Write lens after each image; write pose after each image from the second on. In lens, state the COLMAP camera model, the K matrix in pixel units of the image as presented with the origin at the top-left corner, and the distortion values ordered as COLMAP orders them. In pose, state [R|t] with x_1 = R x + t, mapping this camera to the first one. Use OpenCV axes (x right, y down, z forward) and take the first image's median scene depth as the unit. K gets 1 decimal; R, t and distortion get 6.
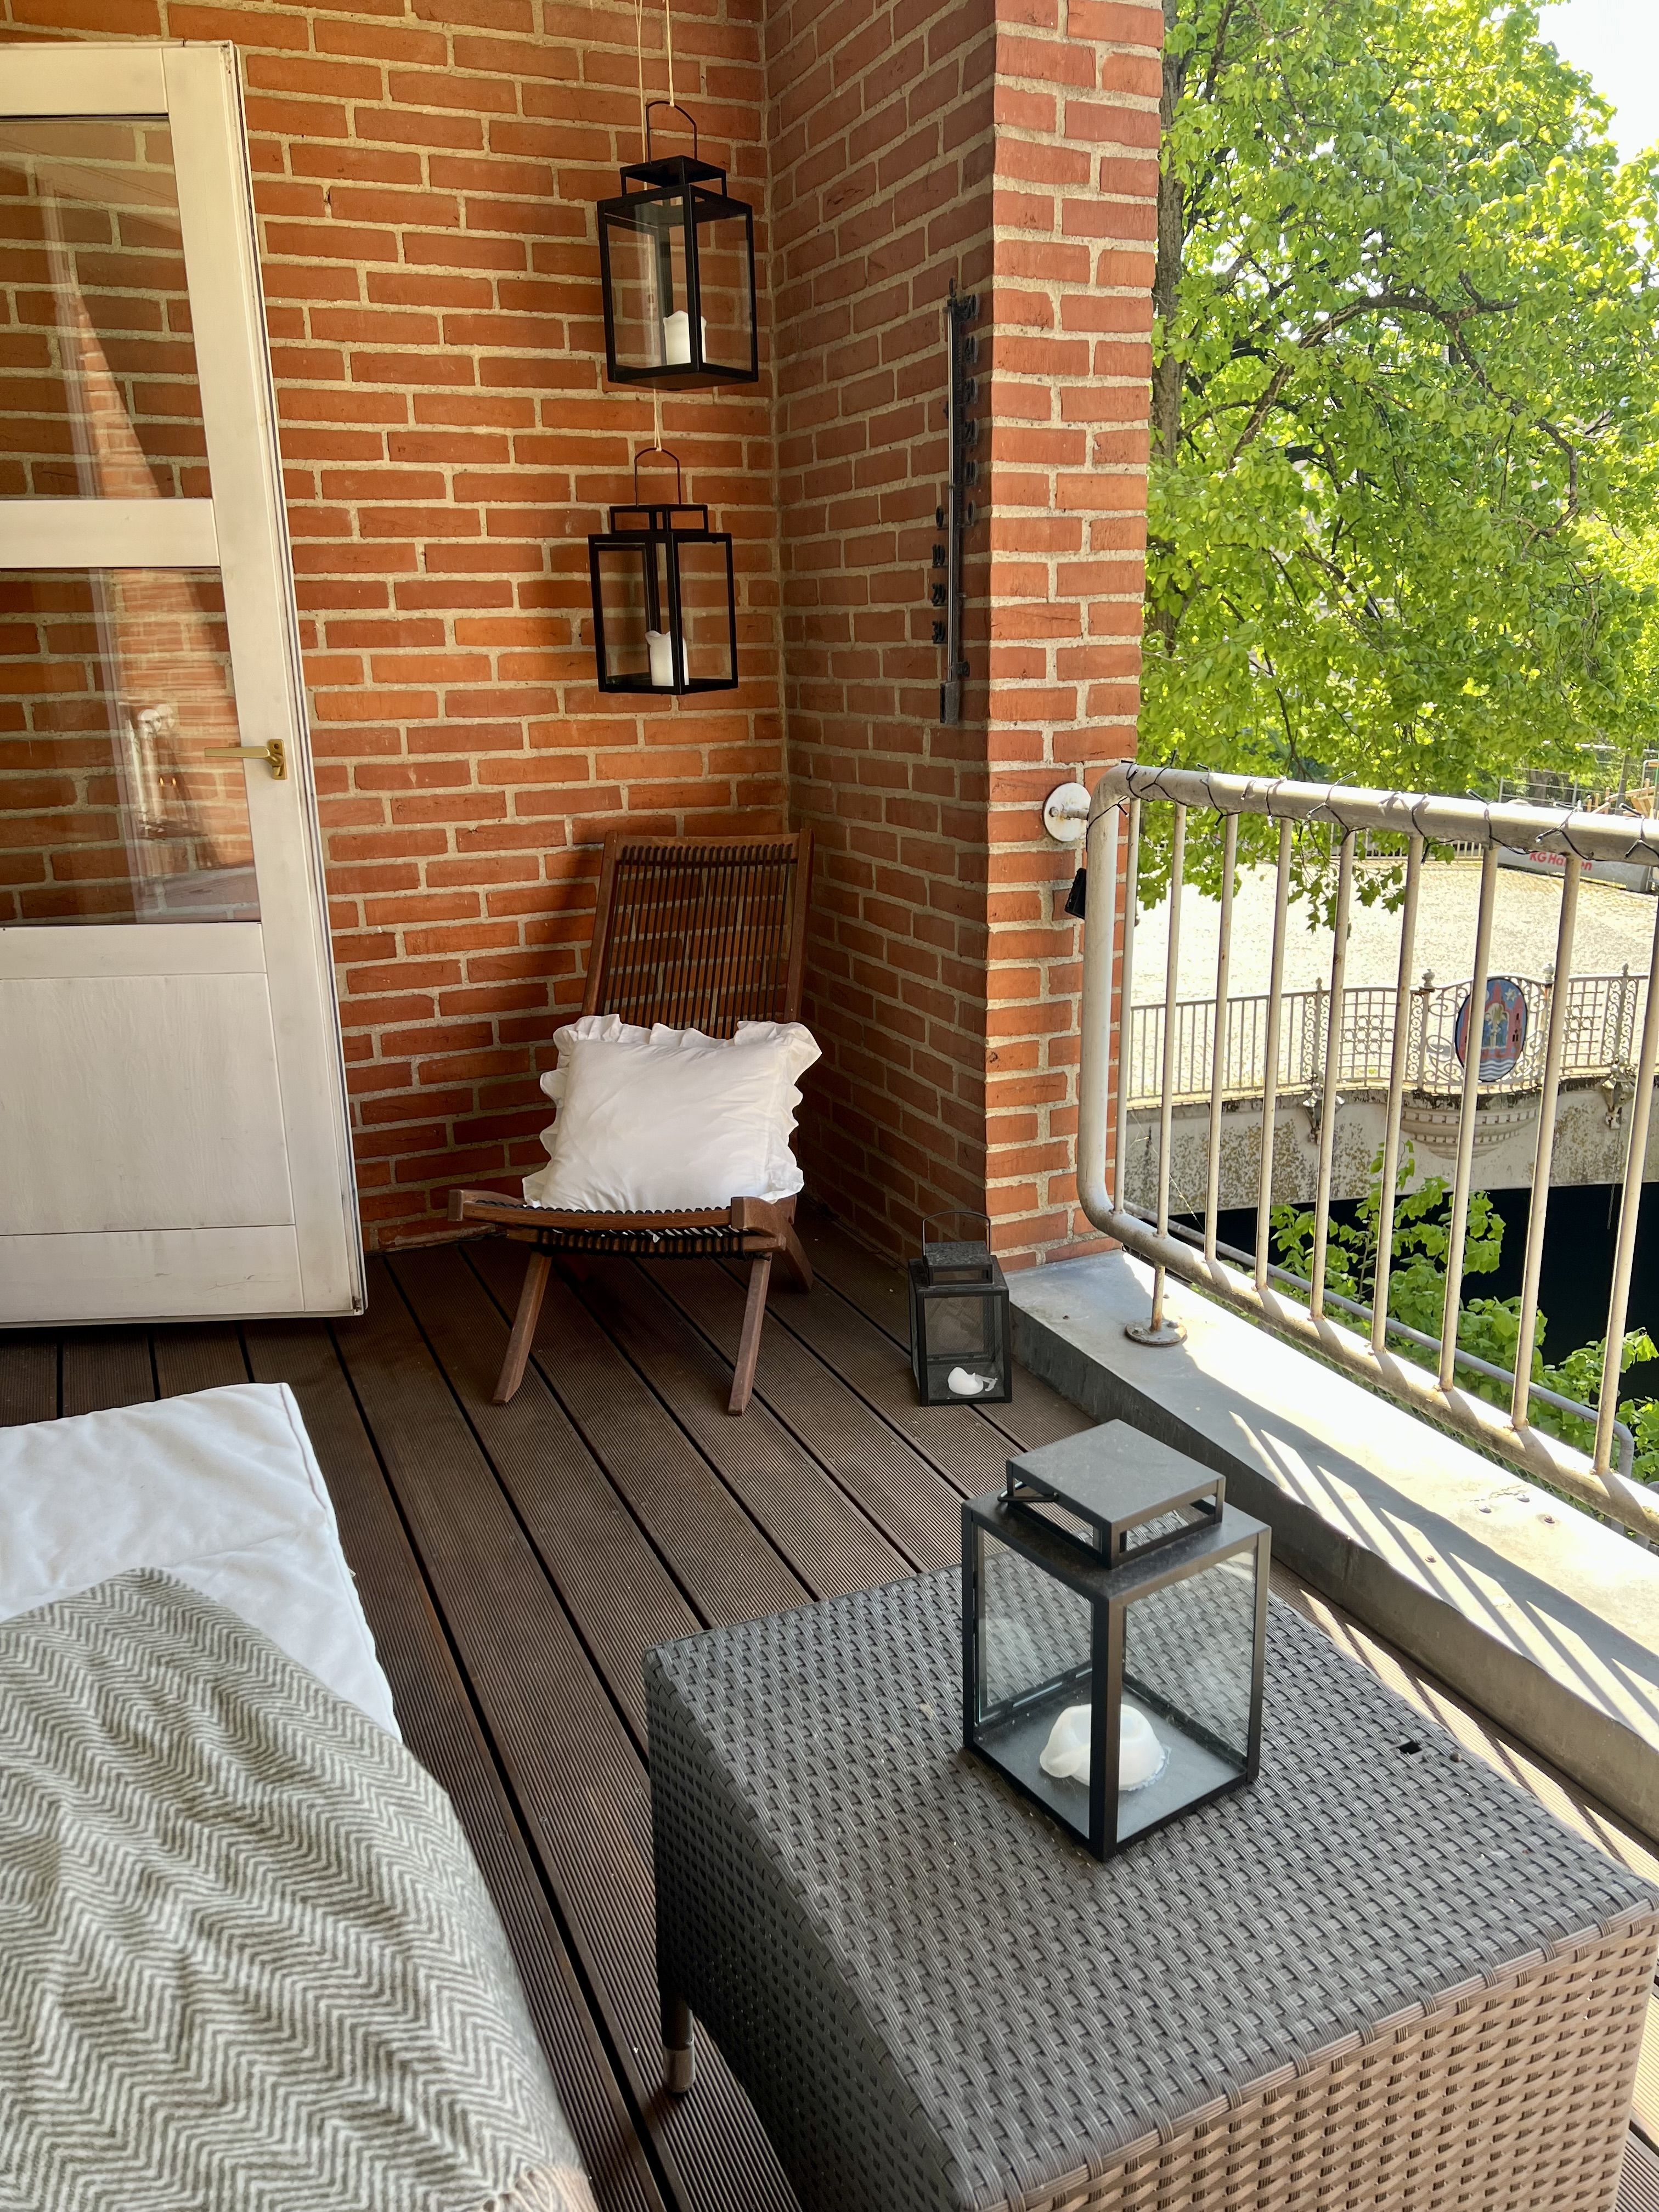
lens RADIAL K [[1641.5, 0, 829.5], [0, 1641.5, 1106.0], [0, 0, 1]] dist [0.040994, -0.072069]
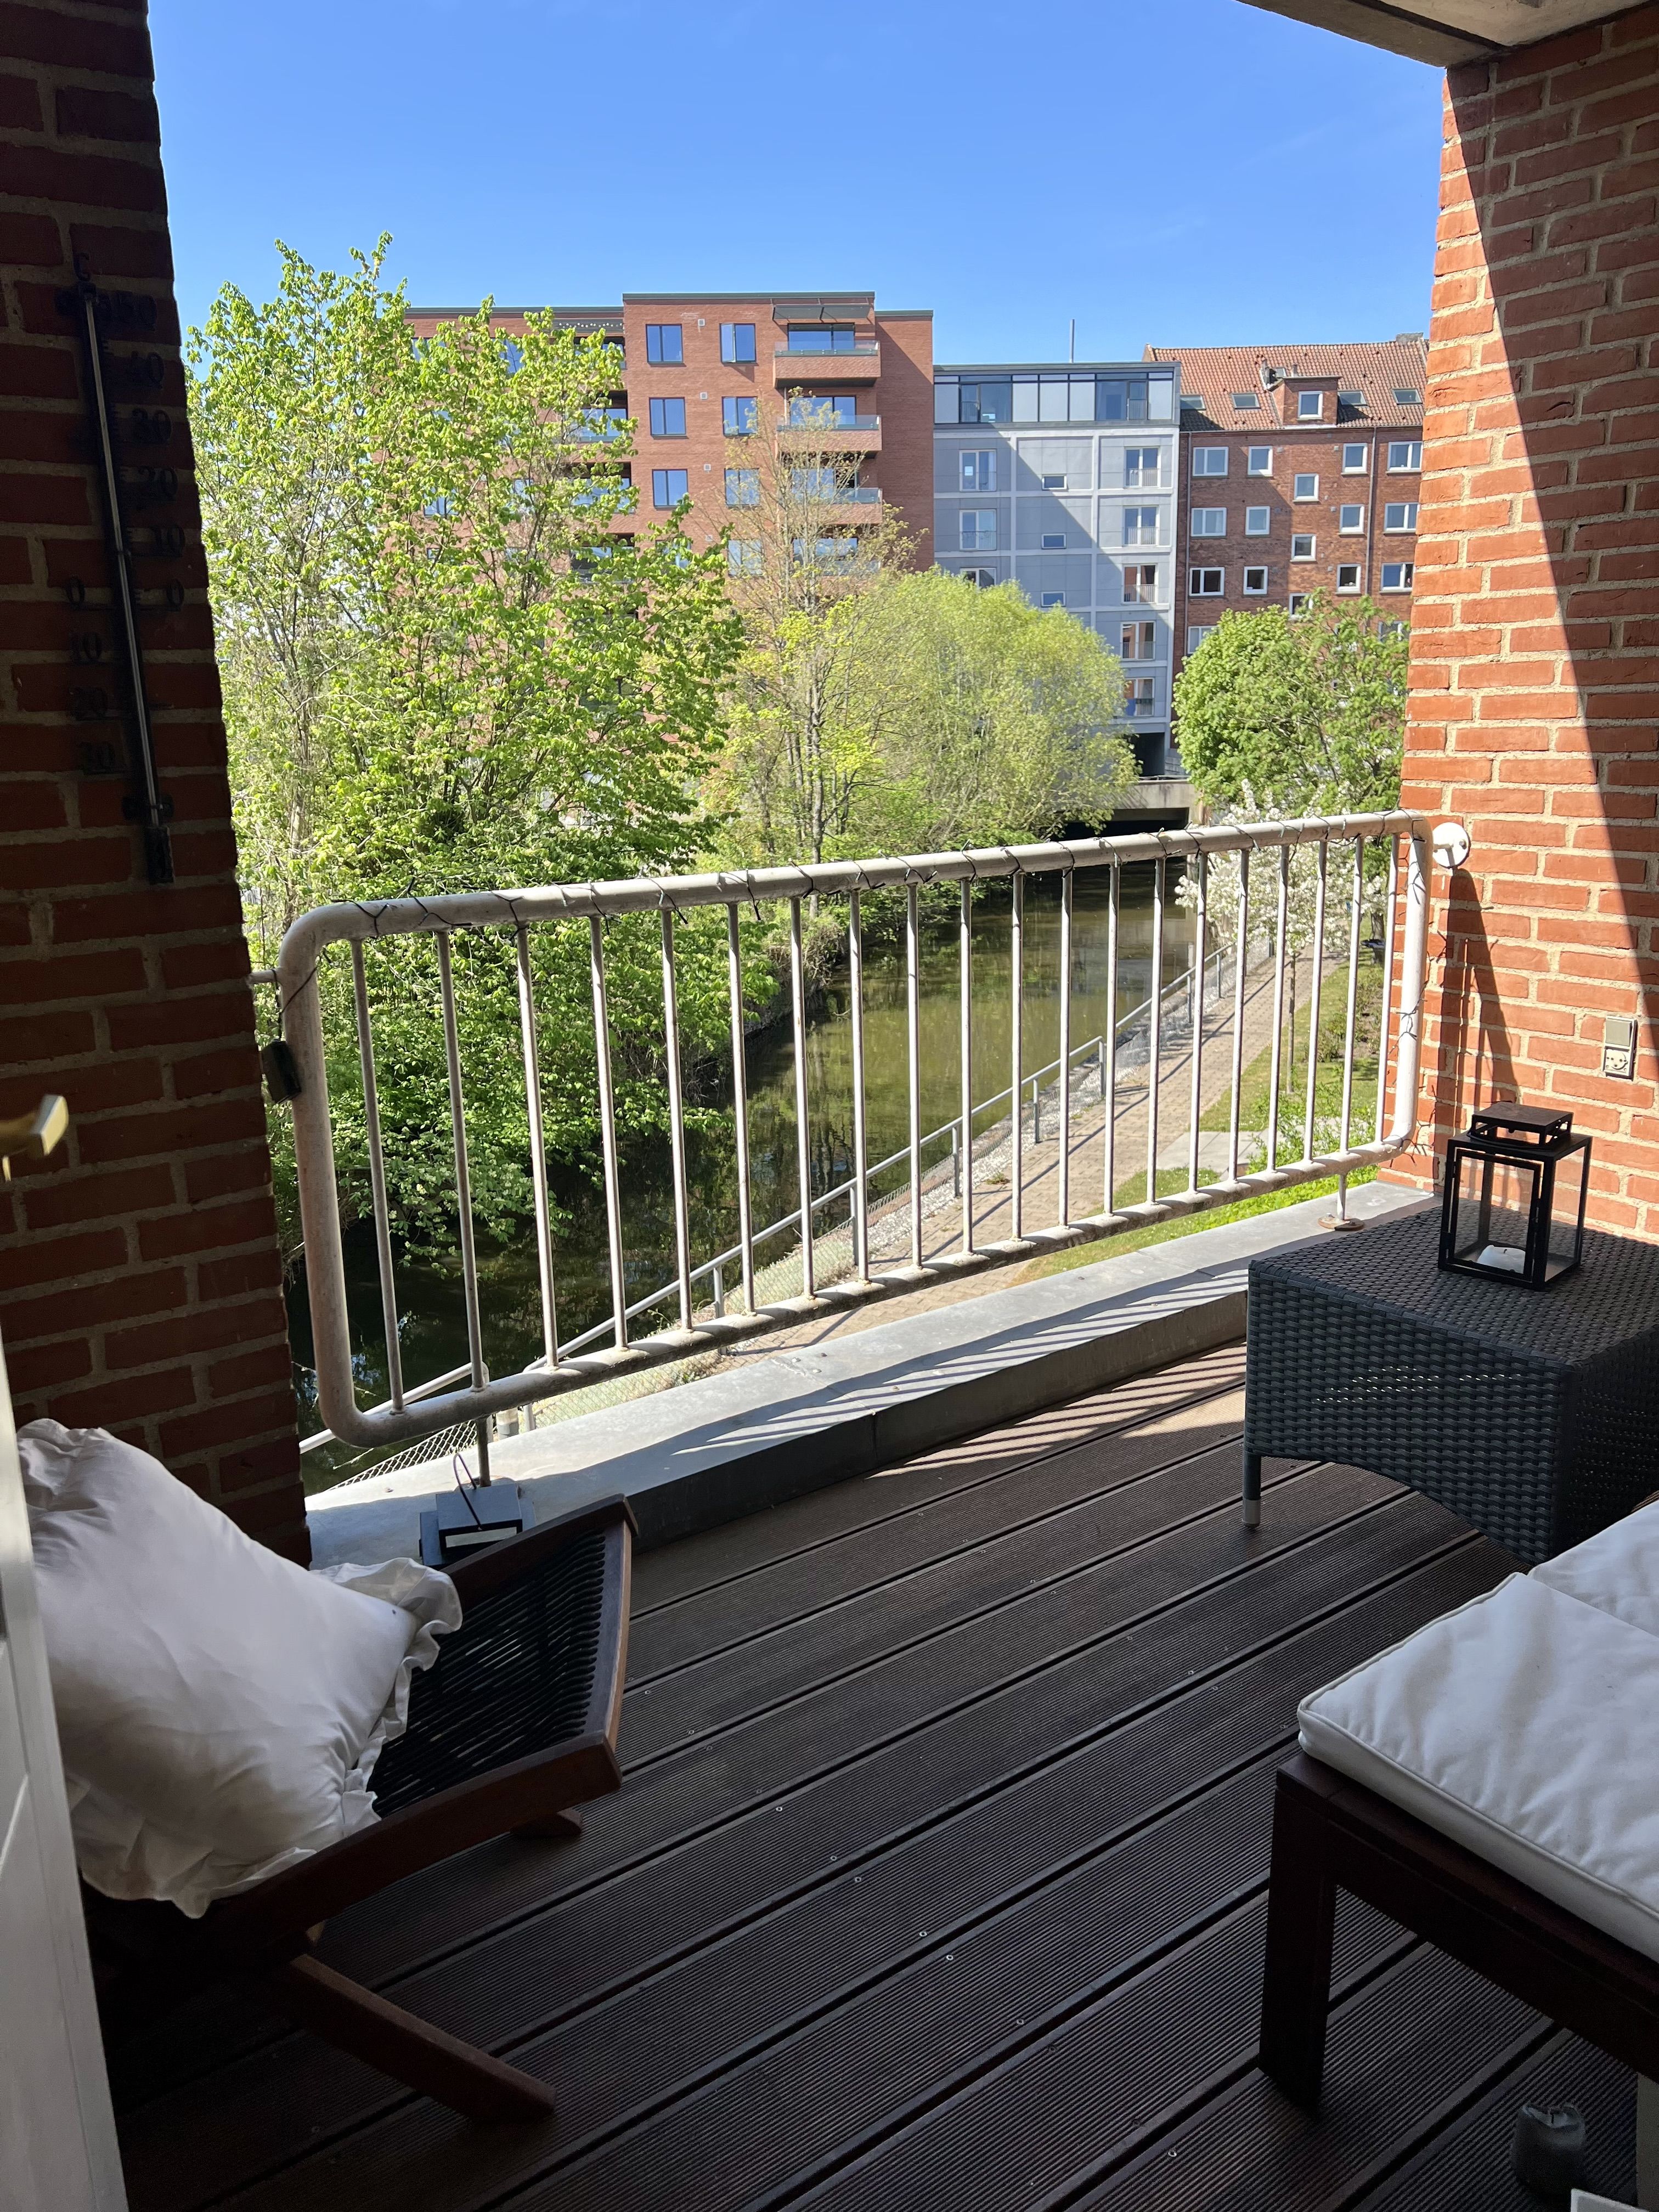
lens RADIAL K [[1641.5, 0, 829.5], [0, 1641.5, 1106.0], [0, 0, 1]] dist [0.040994, -0.072069]
pose [[-0.225379, -0.206727, 0.952086, -0.988868], [0.292188, 0.917905, 0.268473, -0.369357], [-0.929425, 0.338696, -0.146473, 1.272264]]
